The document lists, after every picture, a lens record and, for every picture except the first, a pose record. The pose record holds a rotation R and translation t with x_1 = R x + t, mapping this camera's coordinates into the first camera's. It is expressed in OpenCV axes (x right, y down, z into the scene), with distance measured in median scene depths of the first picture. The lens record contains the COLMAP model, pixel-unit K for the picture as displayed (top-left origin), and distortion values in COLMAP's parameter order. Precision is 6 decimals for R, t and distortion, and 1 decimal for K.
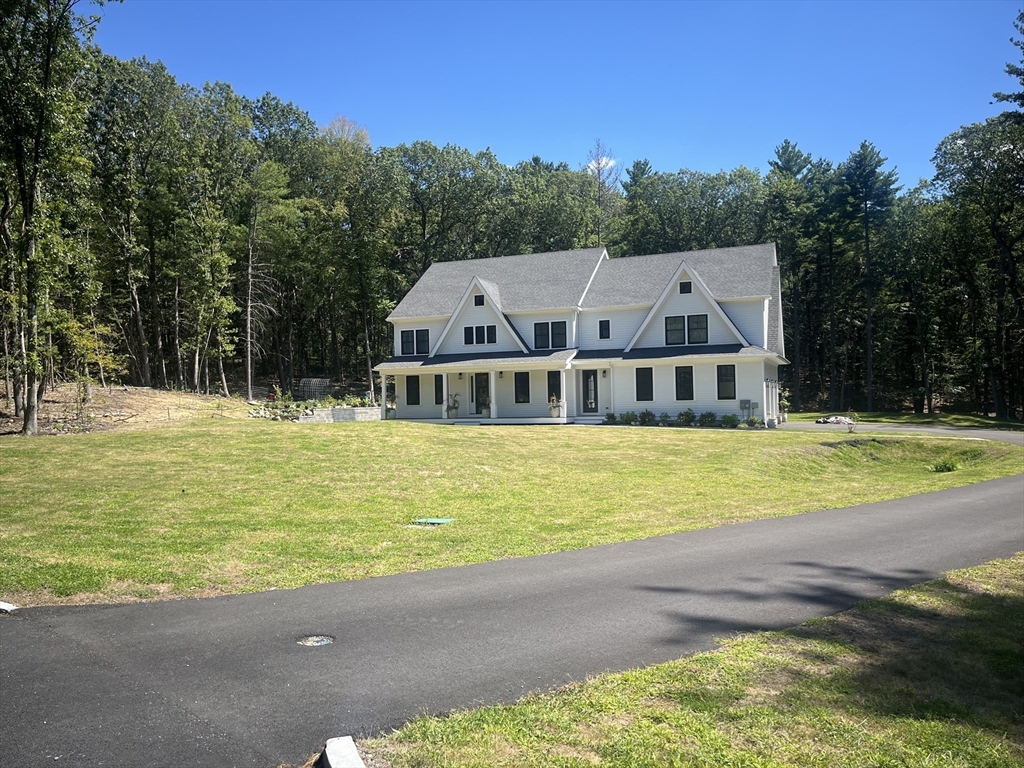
lens RADIAL K [[775.8, 0, 512.0], [0, 775.8, 384.0], [0, 0, 1]] dist [0.146221, -0.001433]
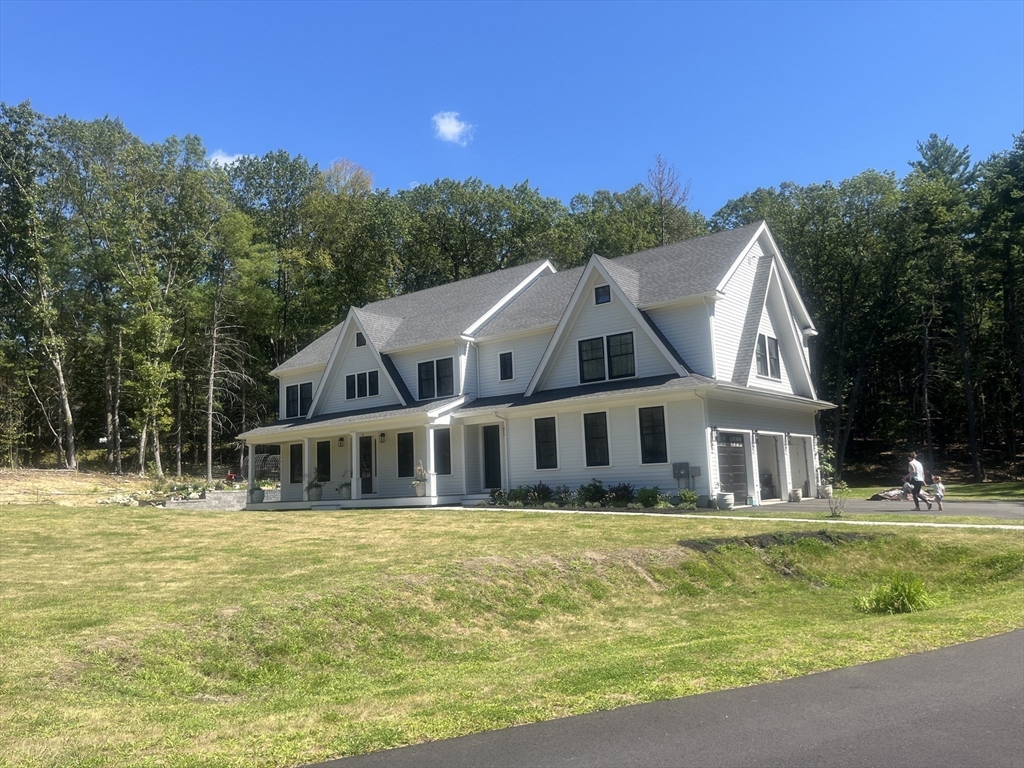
lens RADIAL K [[772.6, 0, 512.0], [0, 772.6, 384.0], [0, 0, 1]] dist [0.096866, -0.000737]
pose [[0.963407, -0.054728, -0.262396, 0.304300], [0.029022, 0.994477, -0.100861, 0.015162], [0.266467, 0.089555, 0.959675, 0.345803]]
